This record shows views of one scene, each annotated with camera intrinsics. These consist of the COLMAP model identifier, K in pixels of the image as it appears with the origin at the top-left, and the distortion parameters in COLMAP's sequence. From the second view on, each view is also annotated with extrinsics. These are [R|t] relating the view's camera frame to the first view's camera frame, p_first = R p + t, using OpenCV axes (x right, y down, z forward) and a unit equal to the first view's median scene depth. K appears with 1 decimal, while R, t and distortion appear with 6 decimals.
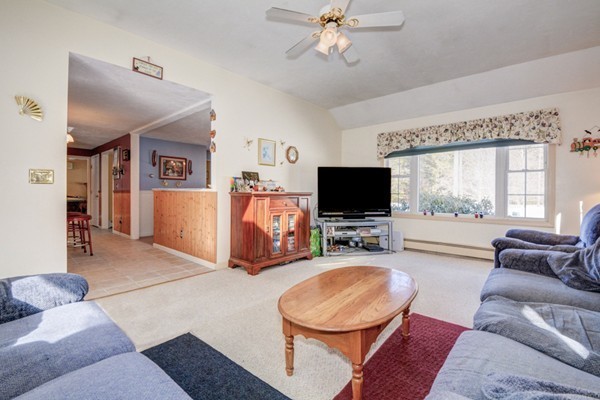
lens RADIAL K [[269.6, 0, 294.4], [0, 269.6, 196.7], [0, 0, 1]] dist [-0.003948, -0.004010]
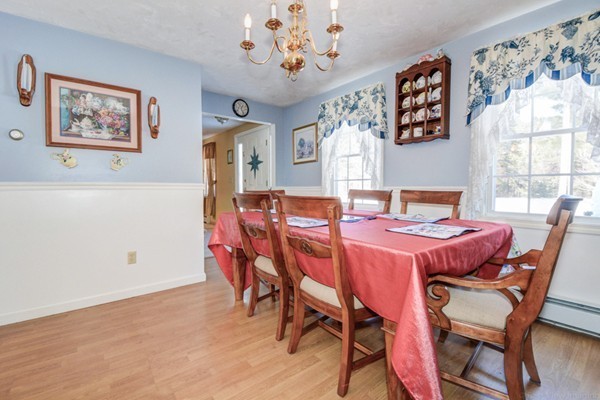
lens RADIAL K [[269.6, 0, 289.7], [0, 269.6, 193.8], [0, 0, 1]] dist [-0.003948, -0.004010]
pose [[0.979589, -0.000477, -0.201012, -0.143068], [0.002337, 0.999957, 0.009014, -0.008943], [0.200999, -0.009300, 0.979547, 0.728107]]
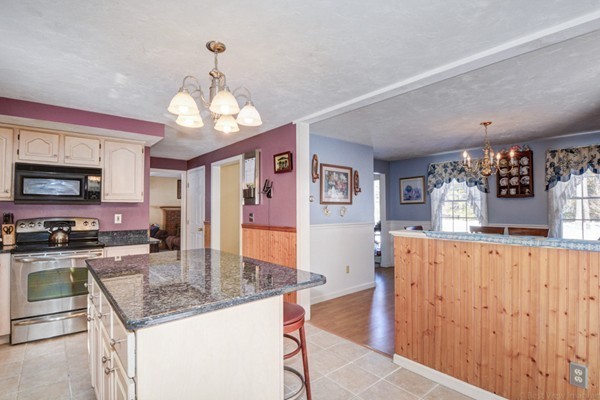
lens RADIAL K [[300.9, 0, 296.1], [0, 300.9, 200.9], [0, 0, 1]] dist [-0.010234, -0.004848]
pose [[0.986684, -0.013772, -0.162064, -0.442128], [0.006435, 0.998934, -0.045707, -0.042599], [0.162520, 0.044055, 0.985721, 0.351003]]
